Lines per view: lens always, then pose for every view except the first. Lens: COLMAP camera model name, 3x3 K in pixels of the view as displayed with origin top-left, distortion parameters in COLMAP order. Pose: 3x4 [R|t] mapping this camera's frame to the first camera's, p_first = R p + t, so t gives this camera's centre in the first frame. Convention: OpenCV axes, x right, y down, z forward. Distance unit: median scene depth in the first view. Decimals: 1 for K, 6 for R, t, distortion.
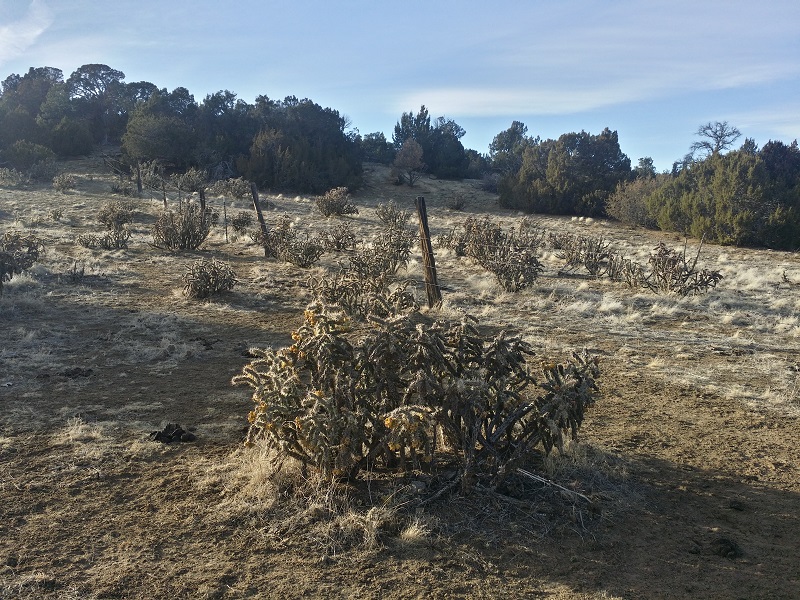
lens RADIAL K [[784.7, 0, 401.5], [0, 784.7, 307.2], [0, 0, 1]] dist [0.055548, 0.000000]
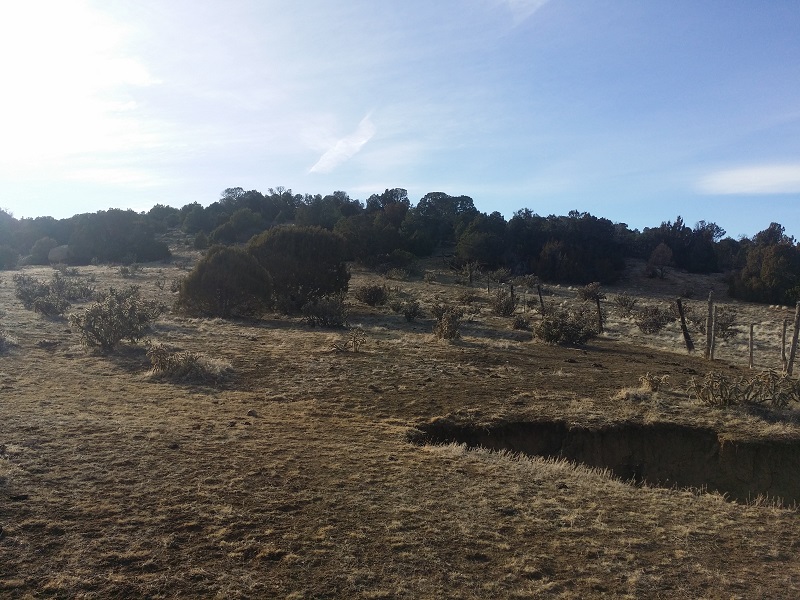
lens RADIAL K [[739.3, 0, 397.2], [0, 739.3, 304.3], [0, 0, 1]] dist [0.085968, 0.007095]
pose [[0.929097, 0.025826, -0.368933, 0.086245], [-0.064907, 0.993462, -0.093914, 0.047635], [0.364096, 0.111201, 0.924699, -0.430557]]
